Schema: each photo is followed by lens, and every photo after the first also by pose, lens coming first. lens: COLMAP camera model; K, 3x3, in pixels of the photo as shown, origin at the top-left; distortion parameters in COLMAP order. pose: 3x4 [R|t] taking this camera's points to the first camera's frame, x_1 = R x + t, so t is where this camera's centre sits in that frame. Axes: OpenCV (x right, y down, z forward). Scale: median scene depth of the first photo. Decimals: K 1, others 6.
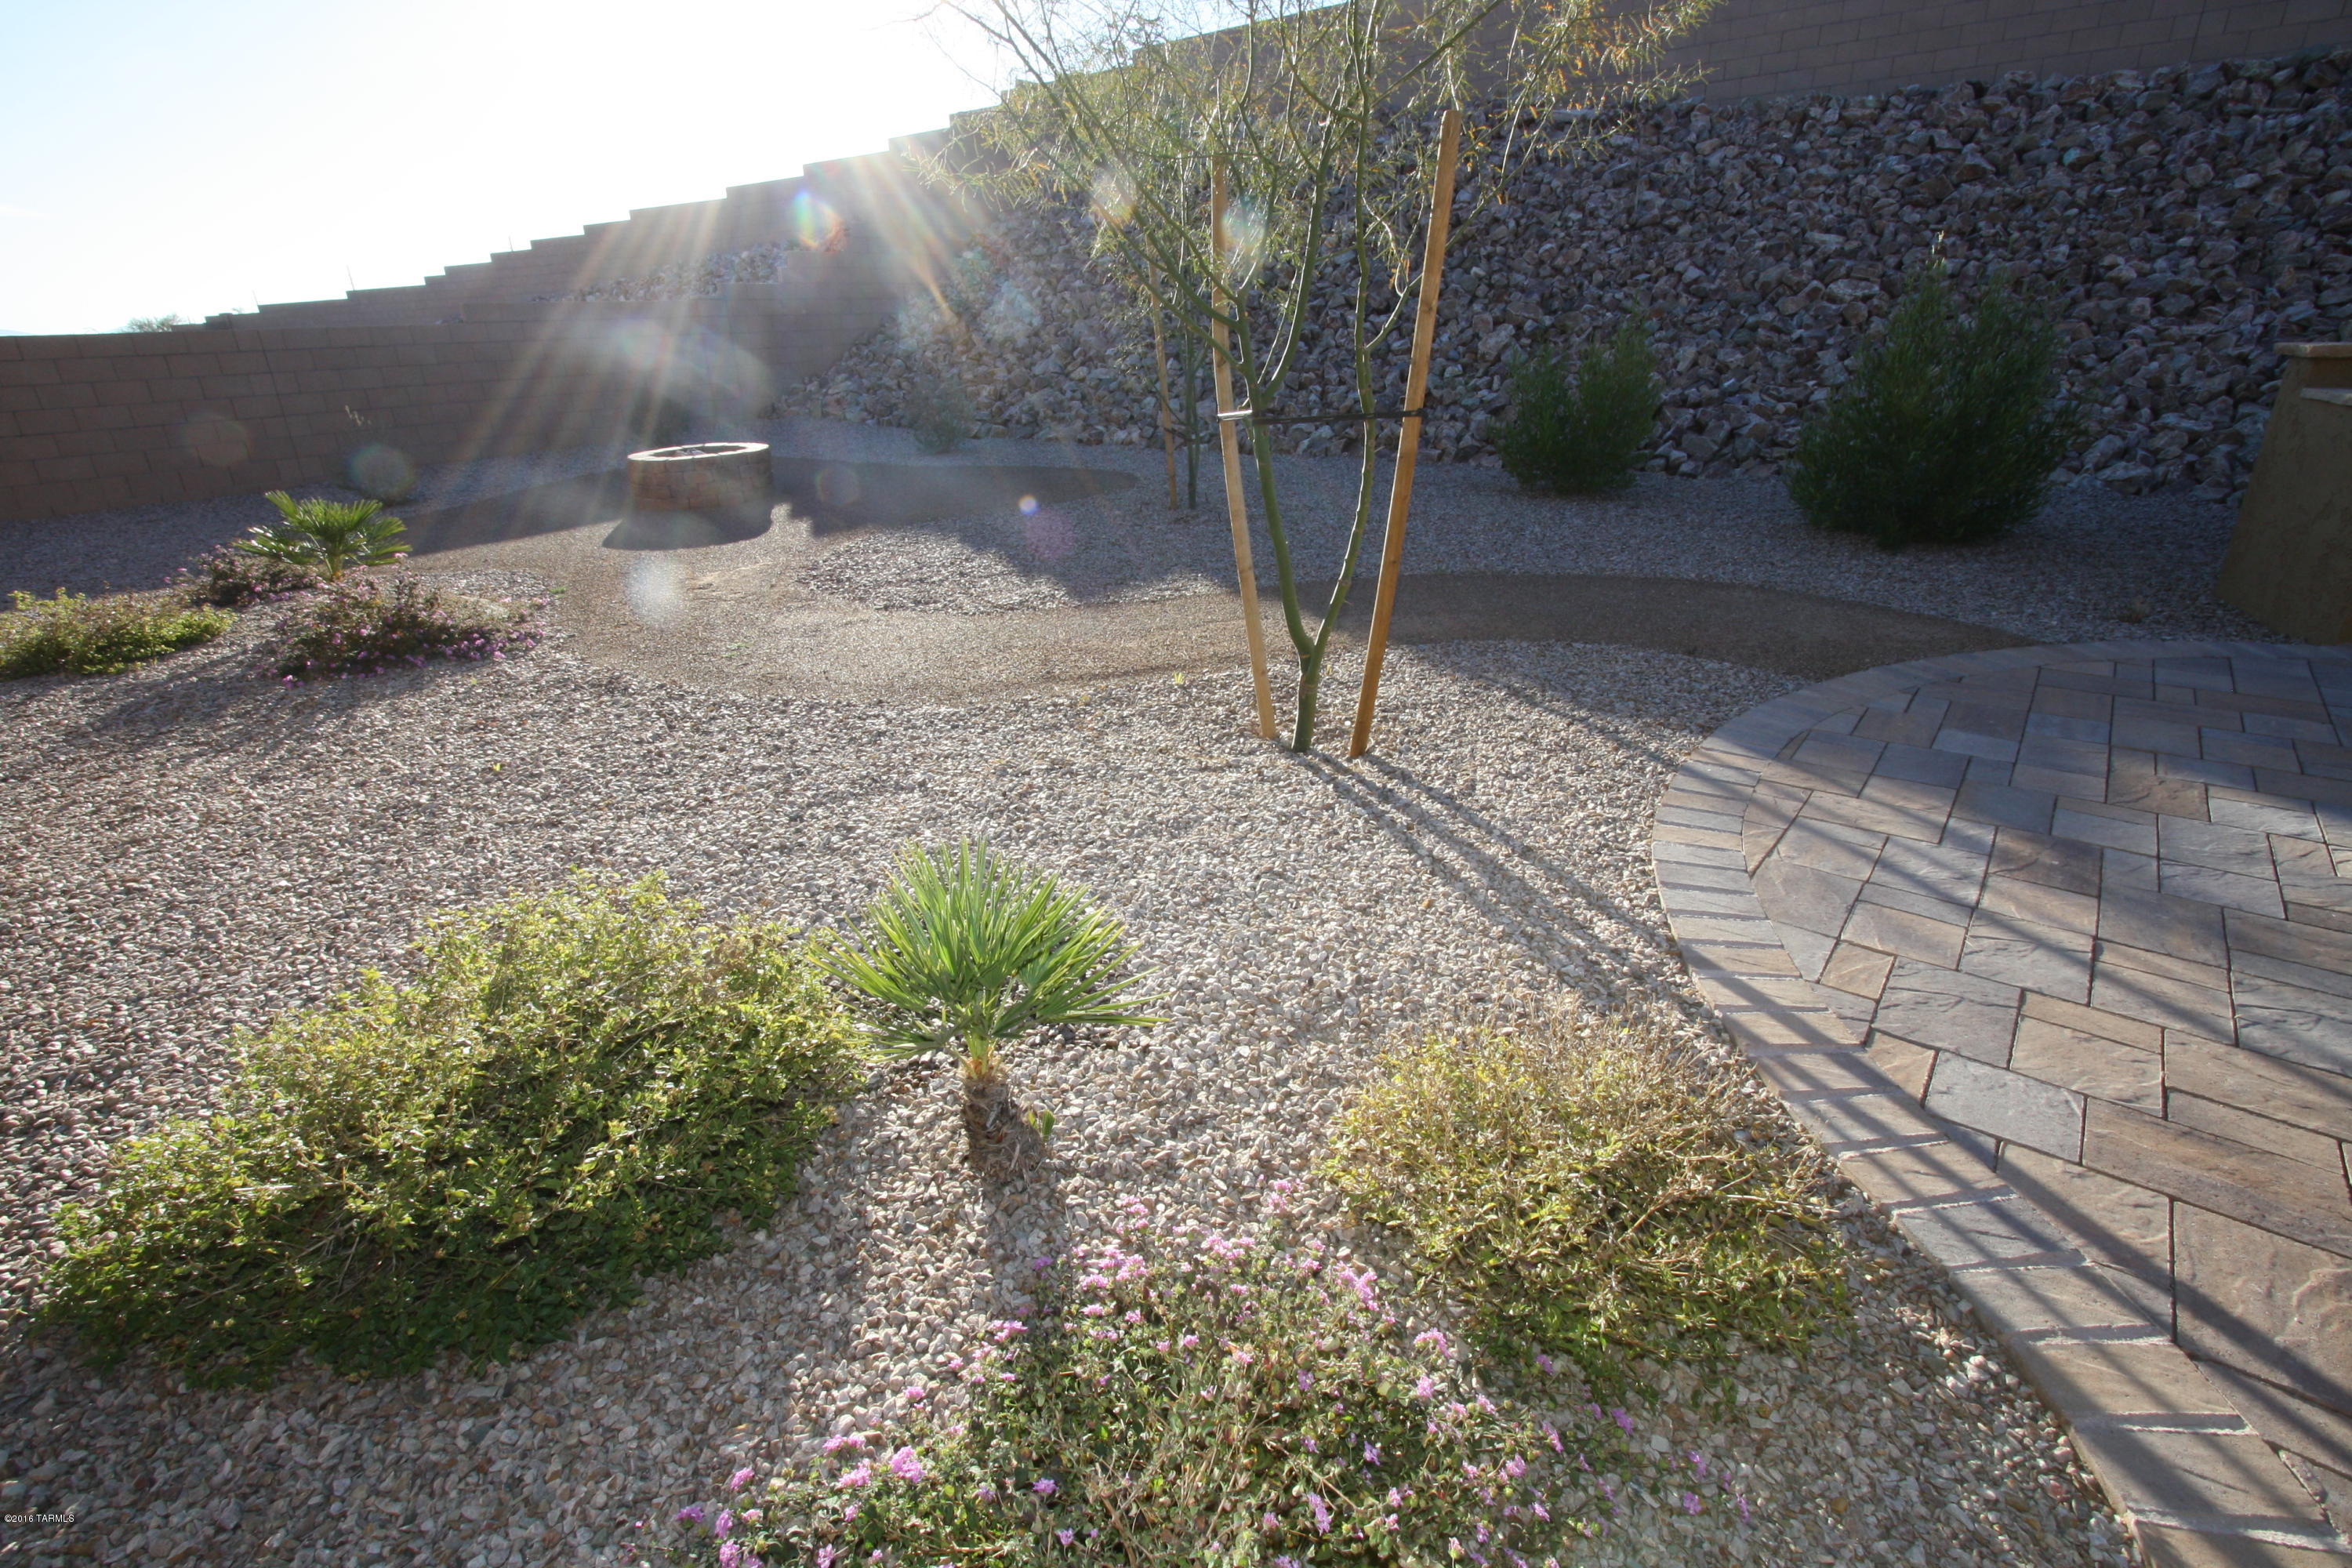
lens RADIAL K [[1093.6, 0, 1175.6], [0, 1093.6, 779.0], [0, 0, 1]] dist [-0.016654, 0.002652]
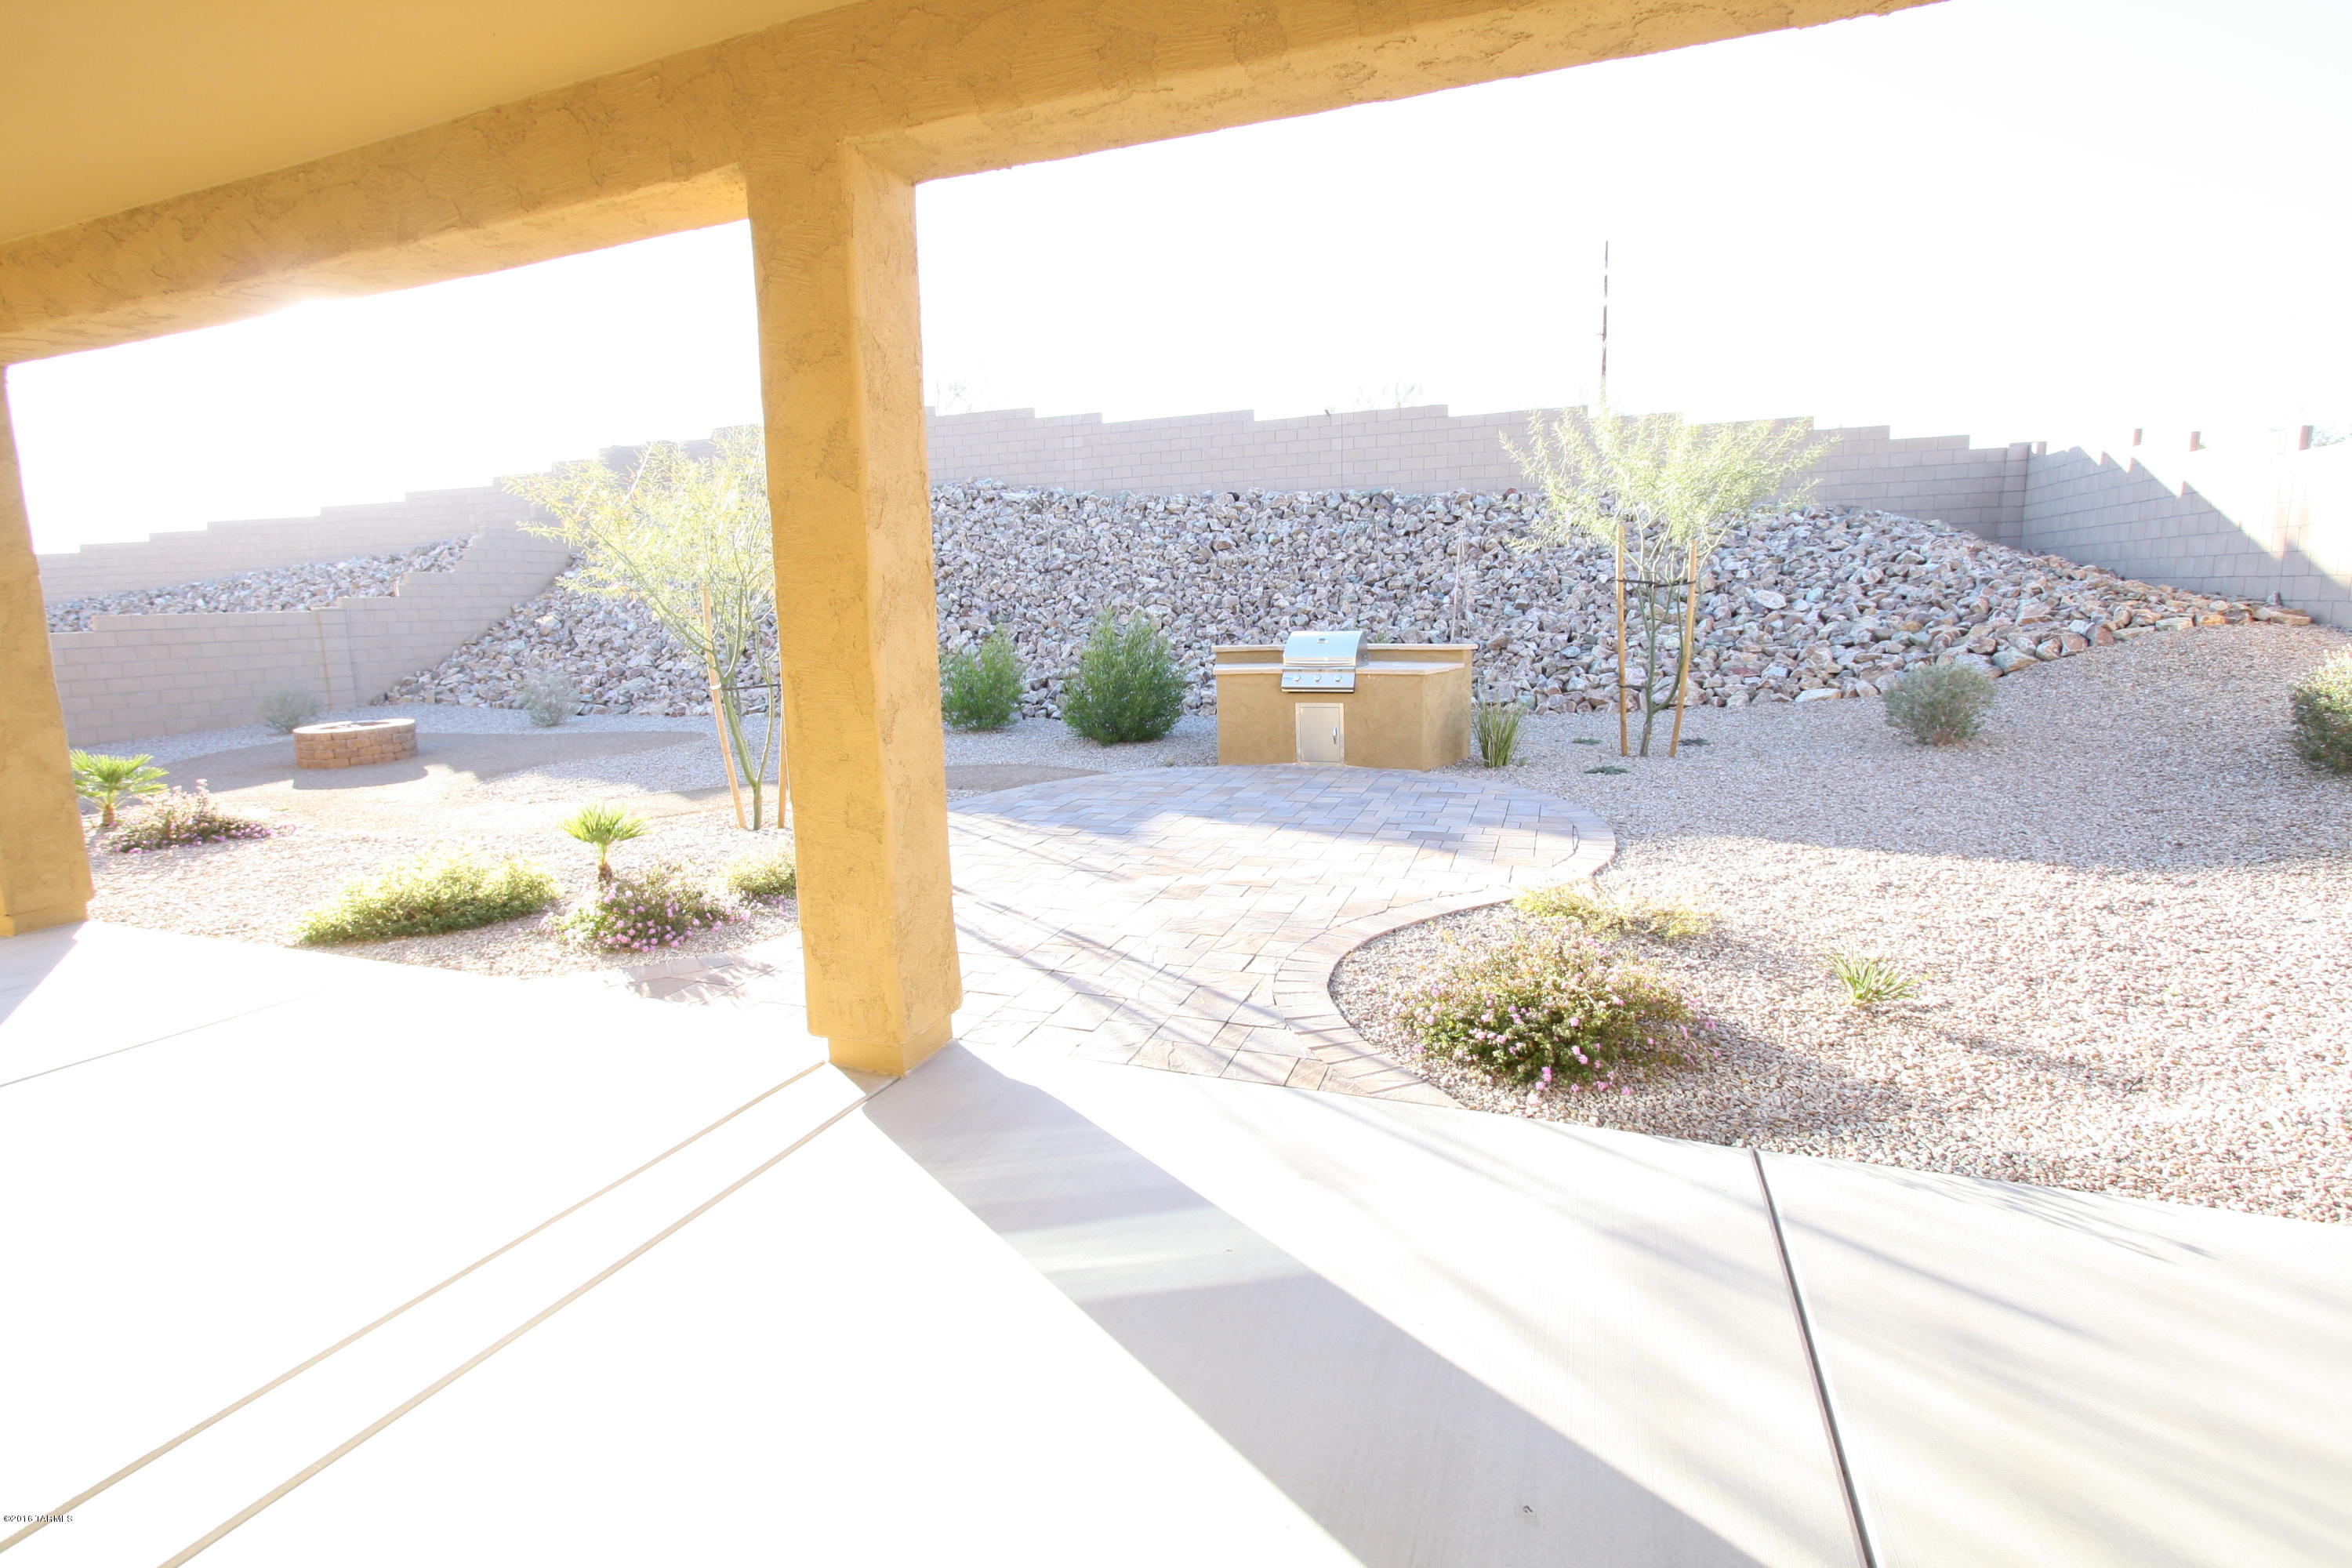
lens RADIAL K [[1093.6, 0, 1168.5], [0, 1093.6, 793.3], [0, 0, 1]] dist [-0.016654, 0.002652]
pose [[0.945516, -0.053381, 0.321169, 0.068991], [0.125616, 0.969900, -0.208604, 0.163016], [-0.300366, 0.237582, 0.923761, -0.458028]]
